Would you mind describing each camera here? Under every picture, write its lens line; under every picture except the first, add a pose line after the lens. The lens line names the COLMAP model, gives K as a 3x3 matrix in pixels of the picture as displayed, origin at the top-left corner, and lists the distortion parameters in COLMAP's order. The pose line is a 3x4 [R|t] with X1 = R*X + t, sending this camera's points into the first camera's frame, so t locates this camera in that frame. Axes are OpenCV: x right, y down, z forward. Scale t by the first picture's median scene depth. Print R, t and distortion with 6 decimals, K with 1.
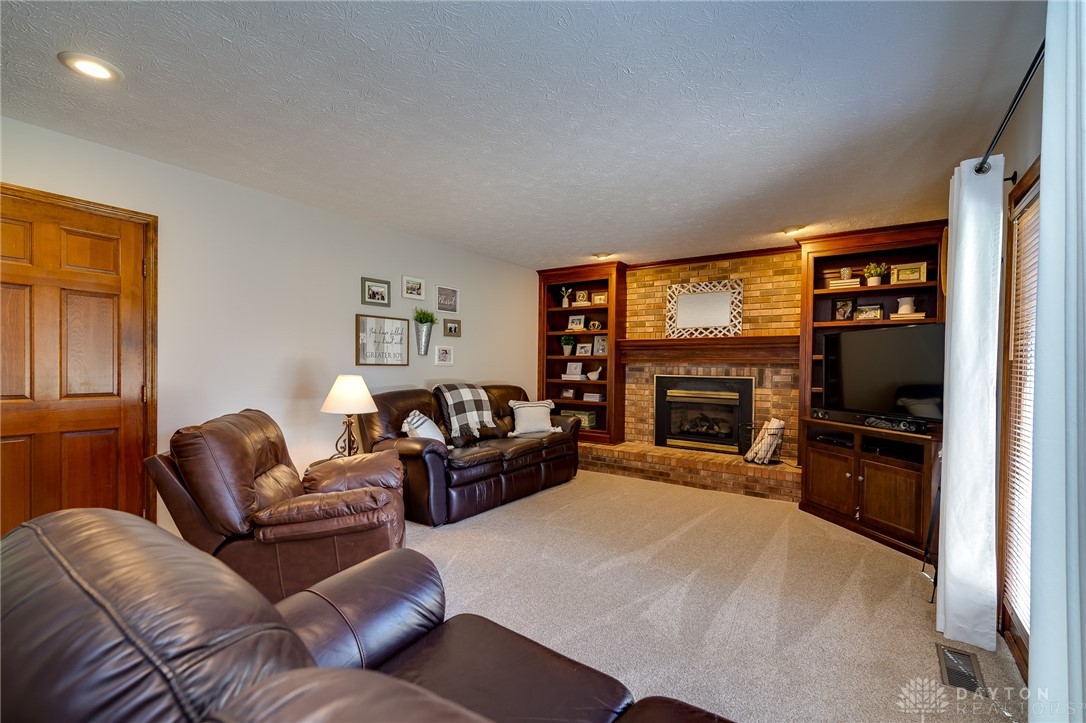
lens RADIAL K [[469.3, 0, 545.8], [0, 469.3, 368.2], [0, 0, 1]] dist [0.003101, 0.000333]
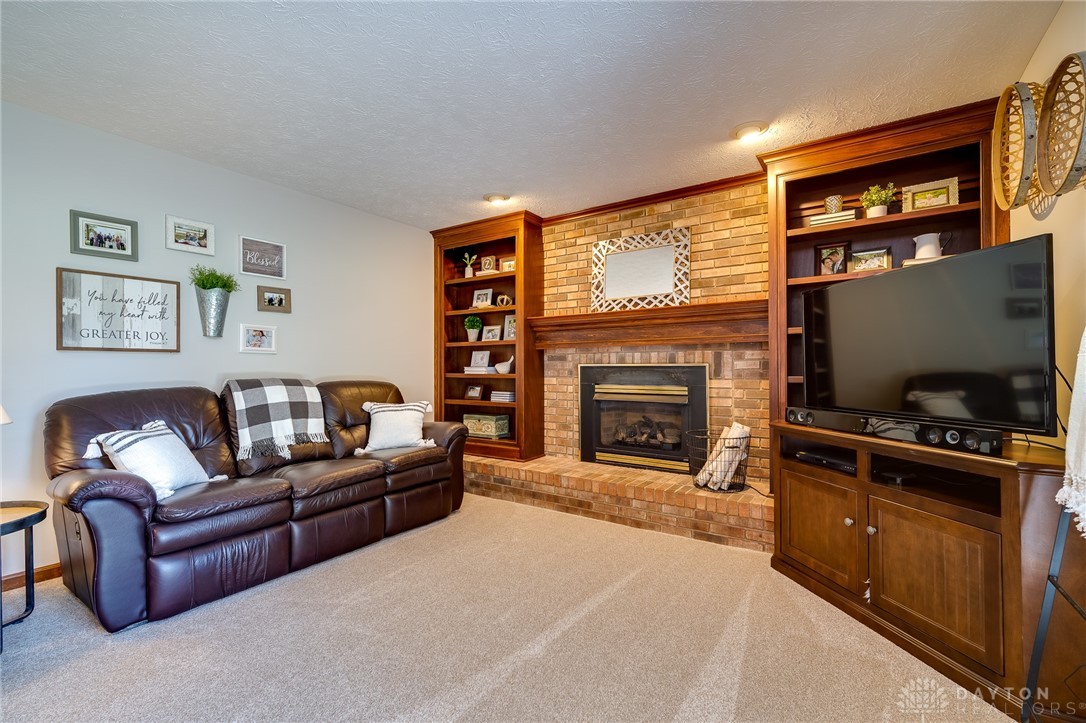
lens RADIAL K [[469.3, 0, 539.3], [0, 469.3, 358.9], [0, 0, 1]] dist [0.003101, 0.000333]
pose [[0.999860, -0.014802, 0.007751, 0.199172], [0.014979, 0.999617, -0.023279, 0.026208], [-0.007404, 0.023392, 0.999699, 0.320398]]
